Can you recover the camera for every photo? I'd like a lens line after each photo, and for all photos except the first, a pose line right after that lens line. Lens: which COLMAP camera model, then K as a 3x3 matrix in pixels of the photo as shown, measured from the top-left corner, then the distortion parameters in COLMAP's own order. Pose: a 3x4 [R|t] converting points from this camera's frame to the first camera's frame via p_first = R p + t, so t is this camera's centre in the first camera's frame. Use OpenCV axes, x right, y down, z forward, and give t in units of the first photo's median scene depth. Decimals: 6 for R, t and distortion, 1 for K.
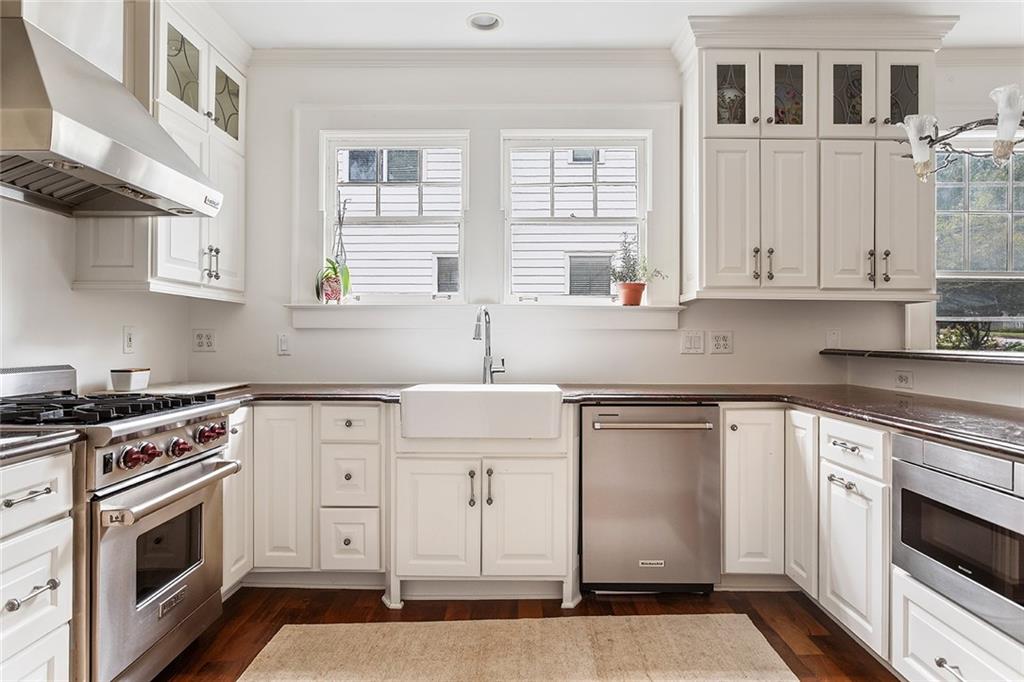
lens RADIAL K [[609.5, 0, 512.0], [0, 609.5, 341.0], [0, 0, 1]] dist [-0.017623, -0.001441]
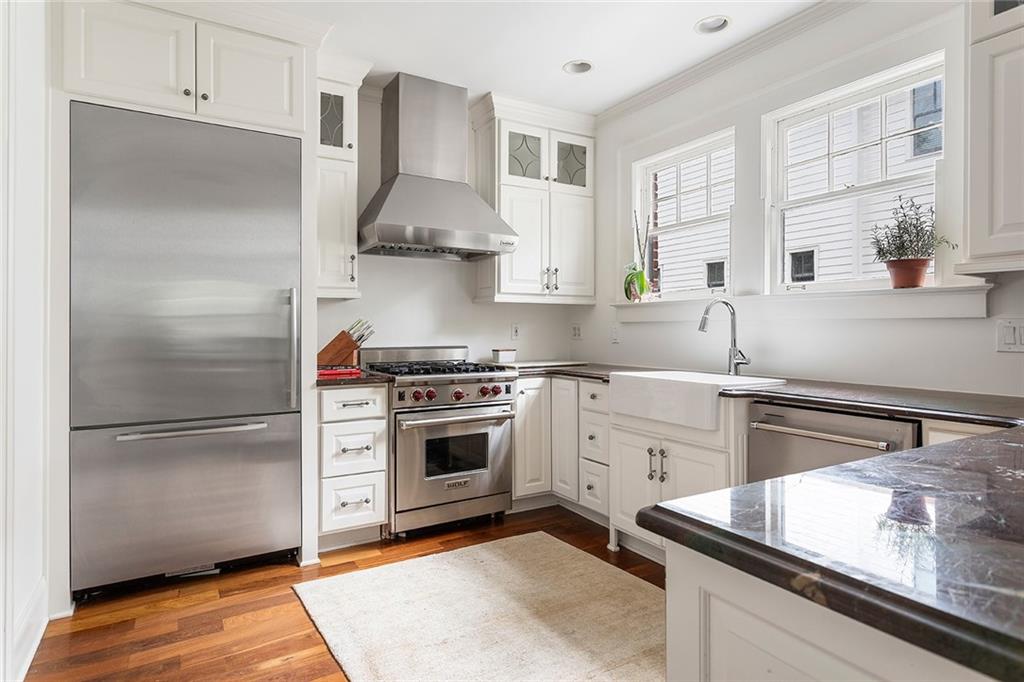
lens RADIAL K [[561.1, 0, 512.5], [0, 561.1, 330.5], [0, 0, 1]] dist [-0.001121, 0.001373]
pose [[0.518070, 0.000060, -0.855339, 0.617526], [-0.000807, 1.000000, -0.000419, -0.003544], [0.855338, 0.000908, 0.518069, 0.218441]]
